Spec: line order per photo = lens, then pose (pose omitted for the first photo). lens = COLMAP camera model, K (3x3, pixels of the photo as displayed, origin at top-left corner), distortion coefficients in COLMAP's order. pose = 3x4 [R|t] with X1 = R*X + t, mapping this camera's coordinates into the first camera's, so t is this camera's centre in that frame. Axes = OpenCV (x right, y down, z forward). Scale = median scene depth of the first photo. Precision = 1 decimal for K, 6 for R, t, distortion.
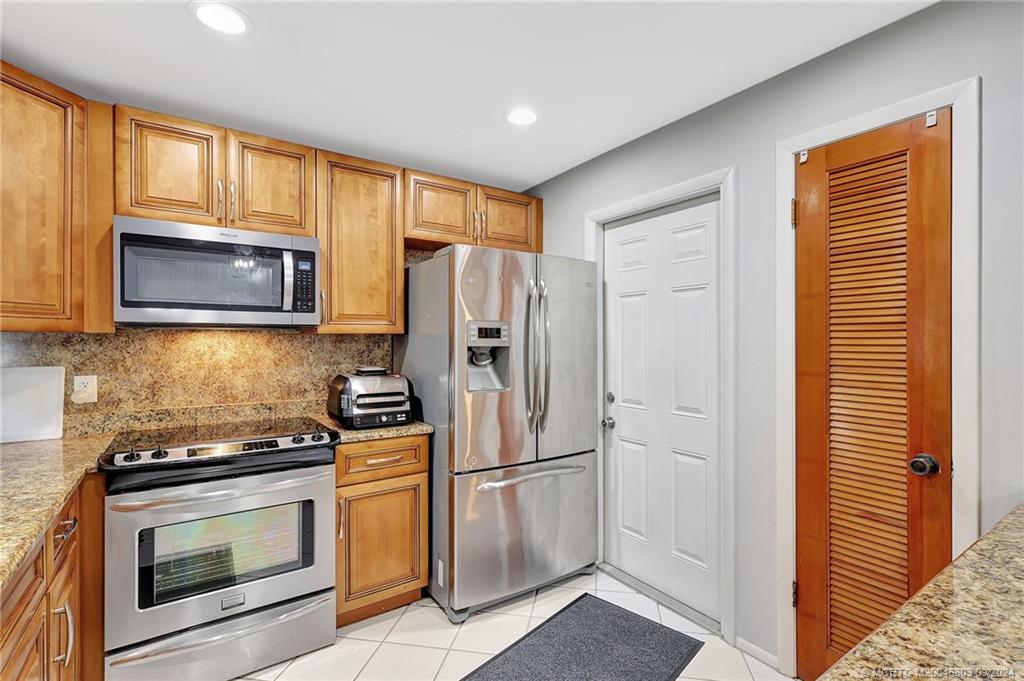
lens RADIAL K [[476.1, 0, 512.6], [0, 476.1, 336.2], [0, 0, 1]] dist [0.000018, 0.000133]
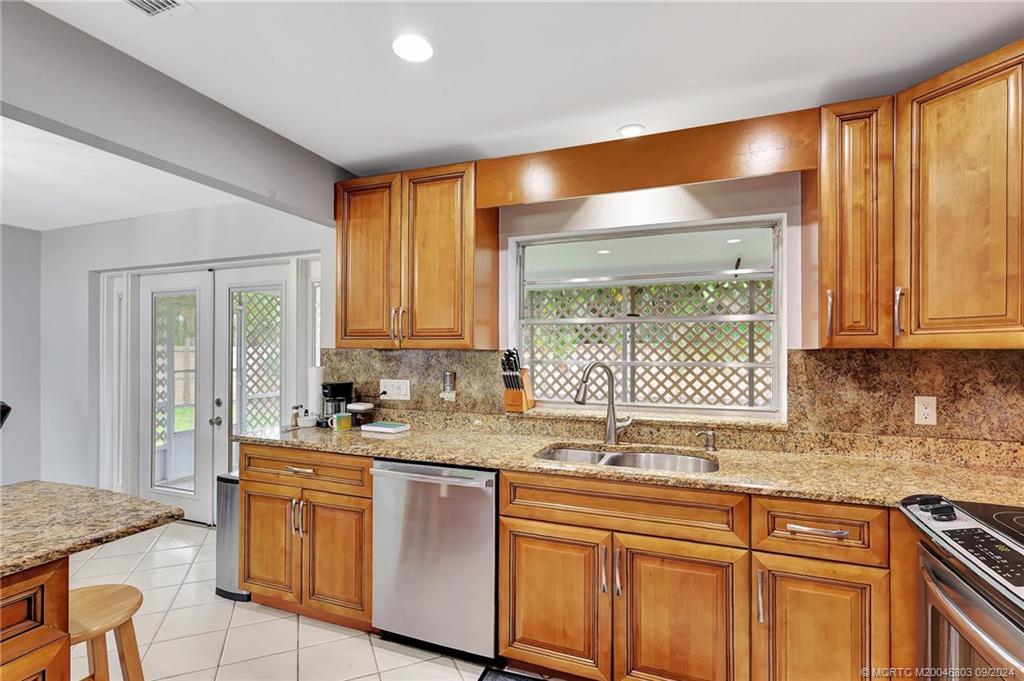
lens RADIAL K [[496.7, 0, 496.6], [0, 496.7, 353.5], [0, 0, 1]] dist [0.000563, 0.000059]
pose [[-0.834166, -0.004956, -0.551491, 0.191147], [-0.001117, 0.999973, -0.007297, 0.006609], [0.551512, -0.005471, -0.834149, 0.992334]]
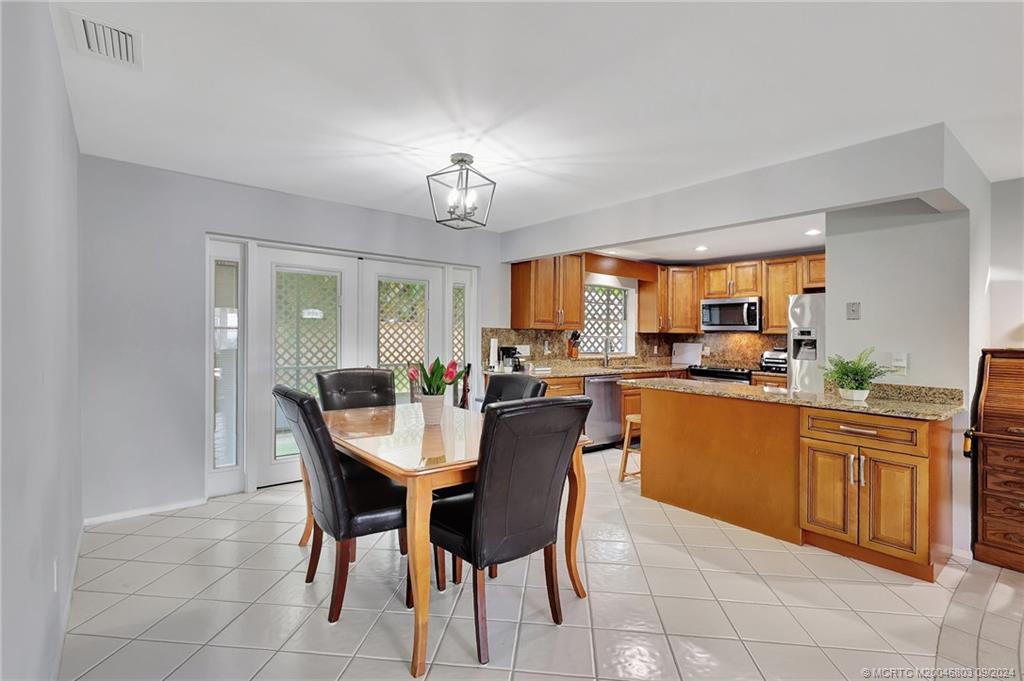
lens RADIAL K [[481.8, 0, 510.2], [0, 481.8, 335.9], [0, 0, 1]] dist [0.000071, -0.000112]
pose [[0.079106, 0.002024, -0.996864, 2.143879], [-0.010632, 0.999943, 0.001186, 0.019177], [0.996810, 0.010505, 0.079123, -0.550742]]
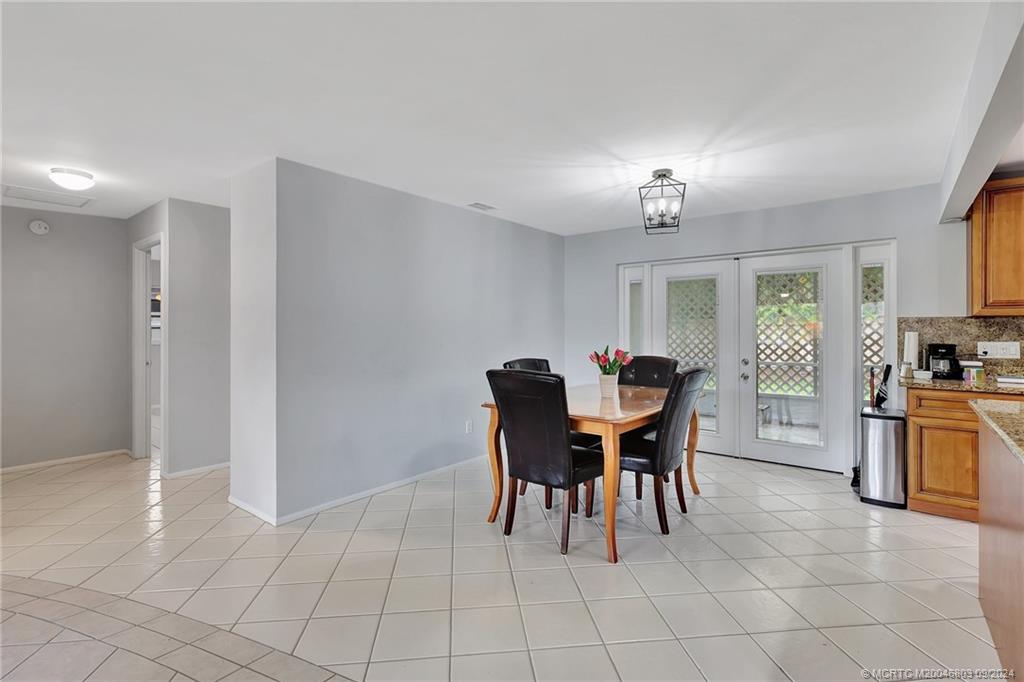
lens RADIAL K [[483.3, 0, 512.0], [0, 483.3, 330.7], [0, 0, 1]] dist [0.000550, 0.000690]
pose [[-0.958638, 0.004130, -0.284597, 1.666341], [0.005922, 0.999968, -0.005436, 0.031121], [0.284566, -0.006897, -0.958632, 0.782351]]
